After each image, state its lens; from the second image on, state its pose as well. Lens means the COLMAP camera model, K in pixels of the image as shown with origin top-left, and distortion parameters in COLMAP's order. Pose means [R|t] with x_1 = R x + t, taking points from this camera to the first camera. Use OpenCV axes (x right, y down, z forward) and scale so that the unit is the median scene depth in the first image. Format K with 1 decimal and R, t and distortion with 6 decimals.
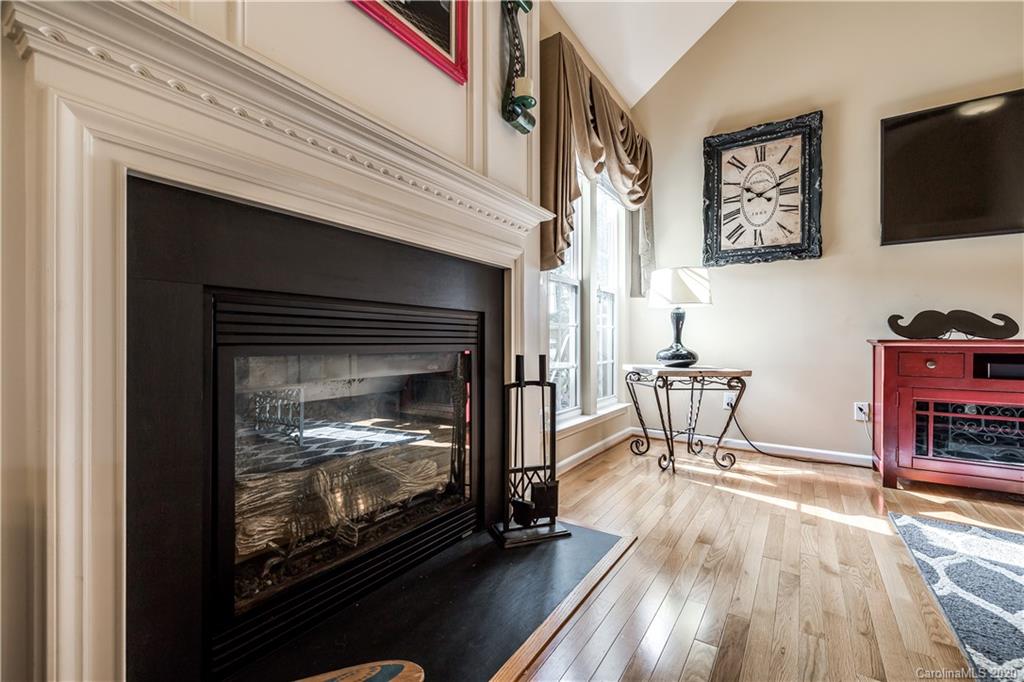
lens RADIAL K [[434.1, 0, 508.8], [0, 434.1, 339.8], [0, 0, 1]] dist [0.001025, 0.000139]
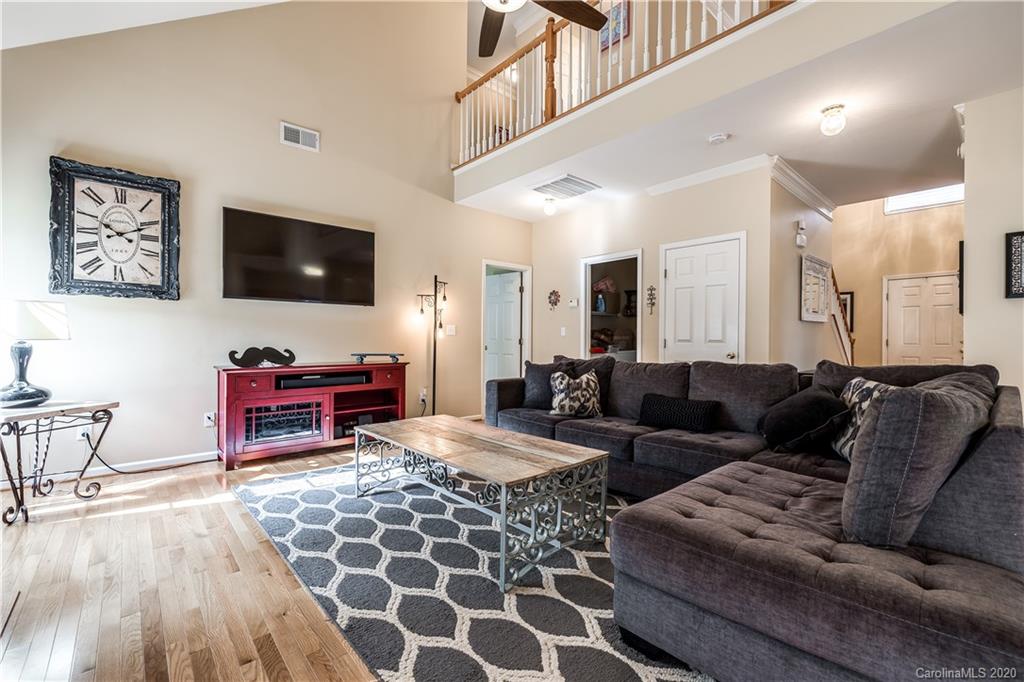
lens RADIAL K [[434.1, 0, 515.7], [0, 434.1, 341.1], [0, 0, 1]] dist [0.001025, 0.000139]
pose [[0.243067, -0.007442, 0.969981, -0.255241], [-0.007471, 0.999927, 0.009544, -0.096617], [-0.969981, -0.009567, 0.242994, -0.237446]]
